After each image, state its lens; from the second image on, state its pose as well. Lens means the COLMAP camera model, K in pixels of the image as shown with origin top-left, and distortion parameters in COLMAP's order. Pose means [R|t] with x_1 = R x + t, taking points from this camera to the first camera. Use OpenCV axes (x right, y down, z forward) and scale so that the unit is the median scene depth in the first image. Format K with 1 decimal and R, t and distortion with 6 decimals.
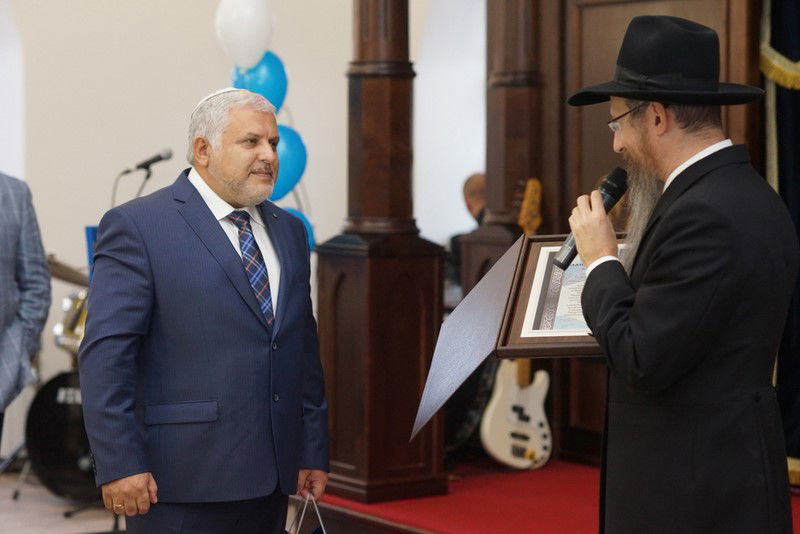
lens RADIAL K [[1924.8, 0, 400.0], [0, 1924.8, 267.0], [0, 0, 1]] dist [-0.009597, 0.665790]
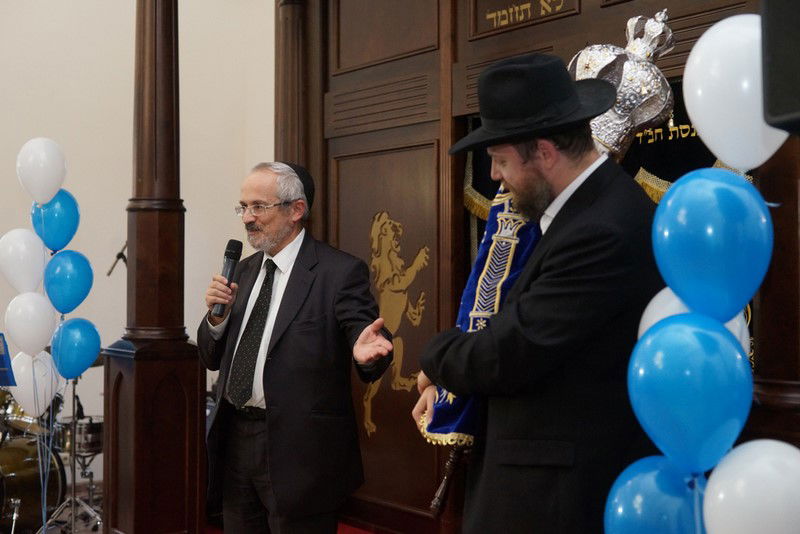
lens RADIAL K [[1145.4, 0, 400.0], [0, 1145.4, 267.0], [0, 0, 1]] dist [0.005204, -0.057980]
pose [[0.999509, 0.000310, 0.031329, 0.121679], [0.001706, 0.997929, -0.064298, -0.016112], [-0.031284, 0.064320, 0.997439, 0.267985]]
